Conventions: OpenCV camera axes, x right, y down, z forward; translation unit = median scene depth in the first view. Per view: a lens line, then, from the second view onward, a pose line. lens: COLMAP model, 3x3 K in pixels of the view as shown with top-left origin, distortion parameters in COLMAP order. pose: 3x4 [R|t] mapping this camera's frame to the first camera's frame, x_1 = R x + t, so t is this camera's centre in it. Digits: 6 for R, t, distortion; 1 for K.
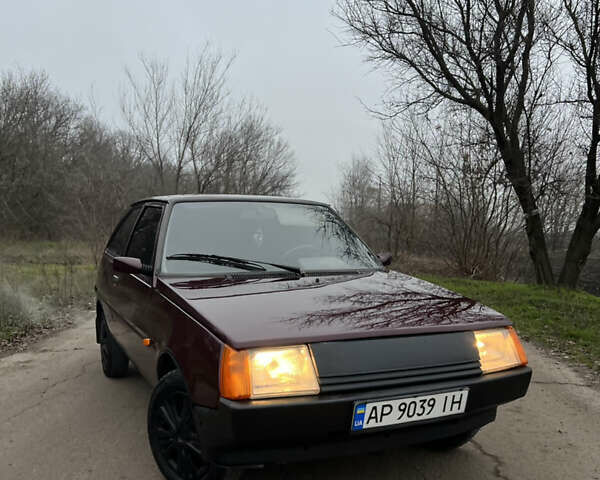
lens RADIAL K [[600.0, 0, 292.6], [0, 600.0, 238.7], [0, 0, 1]] dist [0.107291, -0.181238]
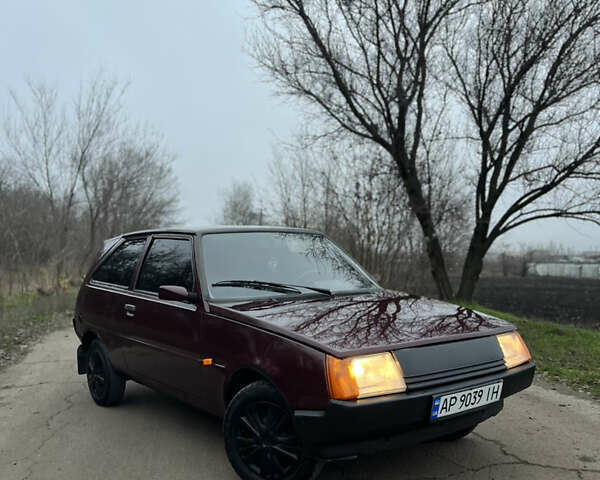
lens RADIAL K [[600.0, 0, 292.6], [0, 600.0, 238.7], [0, 0, 1]] dist [0.107291, -0.181238]
pose [[0.977106, -0.017283, 0.212050, -0.301332], [0.025932, 0.998938, -0.038075, -0.007162], [-0.211167, 0.042702, 0.976517, -0.110827]]
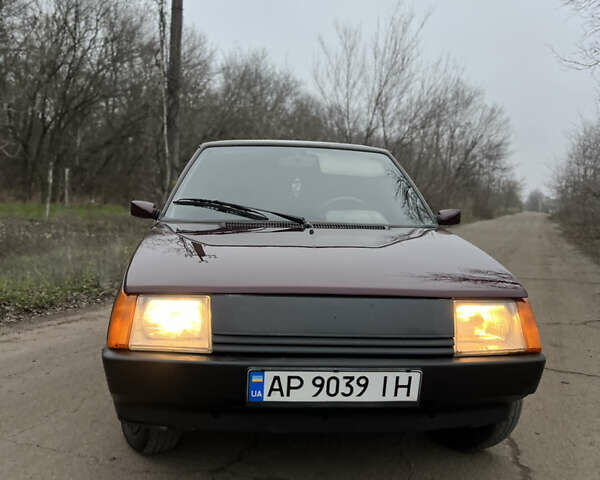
lens RADIAL K [[600.0, 0, 292.6], [0, 600.0, 238.7], [0, 0, 1]] dist [0.107291, -0.181238]
pose [[0.936078, 0.045065, -0.348893, 0.302966], [-0.029857, 0.998360, 0.048848, 0.037138], [0.350522, -0.035309, 0.935889, 0.180617]]
